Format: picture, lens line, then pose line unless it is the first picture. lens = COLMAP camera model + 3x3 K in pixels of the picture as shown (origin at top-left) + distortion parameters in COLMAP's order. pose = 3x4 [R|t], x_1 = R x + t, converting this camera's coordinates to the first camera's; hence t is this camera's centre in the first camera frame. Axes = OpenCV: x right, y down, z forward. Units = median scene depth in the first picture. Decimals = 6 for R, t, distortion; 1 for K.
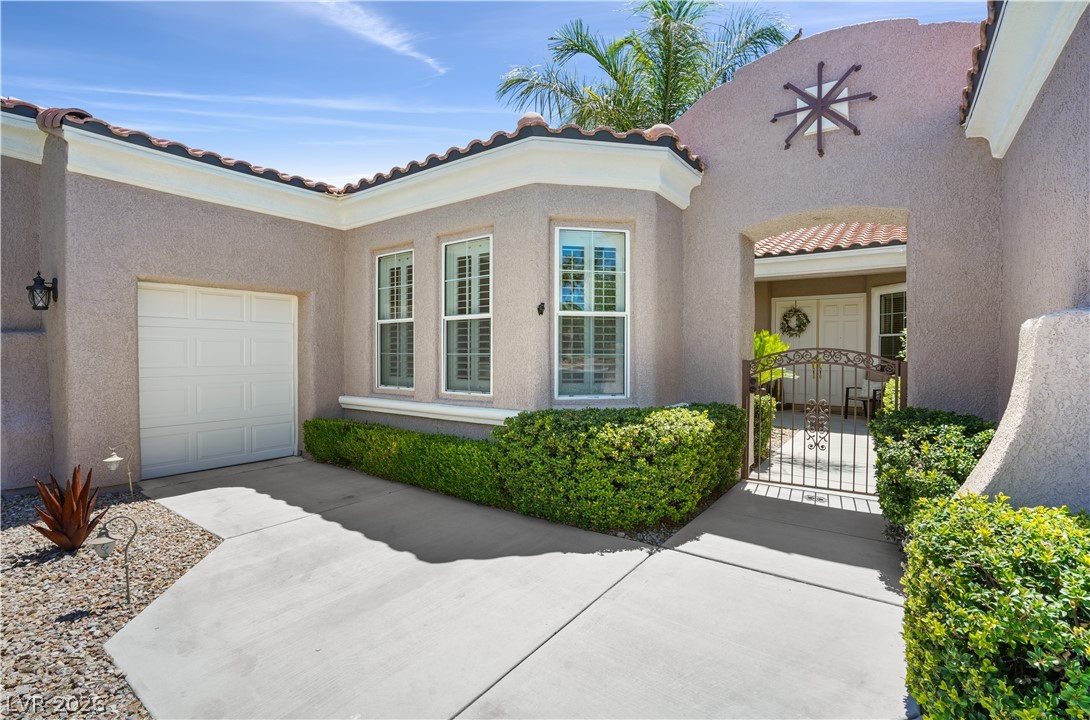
lens RADIAL K [[504.9, 0, 546.6], [0, 504.9, 358.4], [0, 0, 1]] dist [-0.025617, 0.000023]
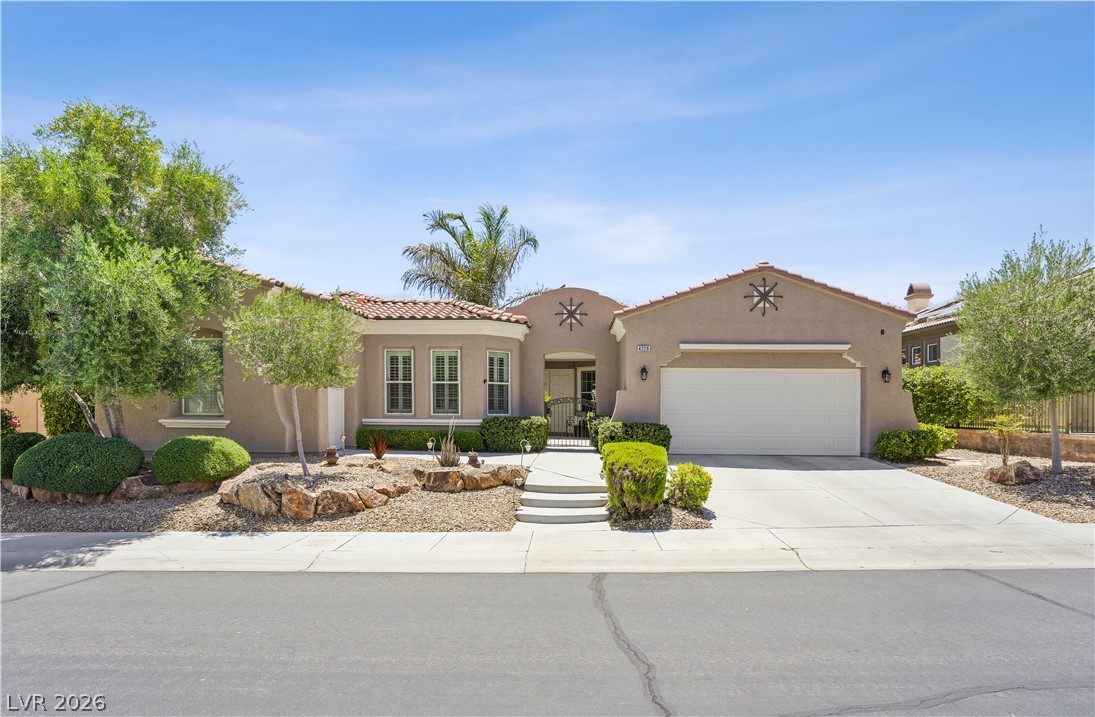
lens RADIAL K [[658.3, 0, 538.3], [0, 658.3, 414.9], [0, 0, 1]] dist [-0.005322, -0.001927]
pose [[0.847920, -0.000682, 0.530124, -1.515107], [-0.001372, 0.999993, 0.003482, 0.064186], [-0.530123, -0.003680, 0.847913, -1.982188]]
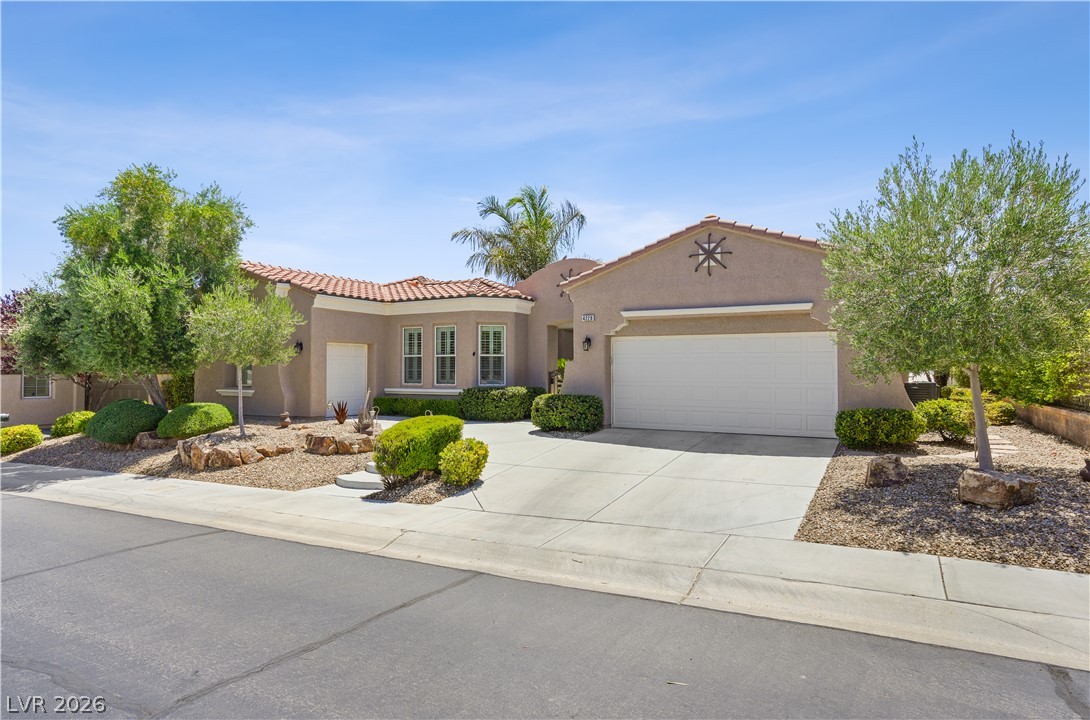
lens RADIAL K [[630.5, 0, 541.1], [0, 630.5, 364.6], [0, 0, 1]] dist [-0.008777, 0.000469]
pose [[0.994451, 0.002497, 0.105173, -0.007786], [-0.000215, 0.999765, -0.021697, 0.038040], [-0.105202, 0.021554, 0.994217, -2.443885]]
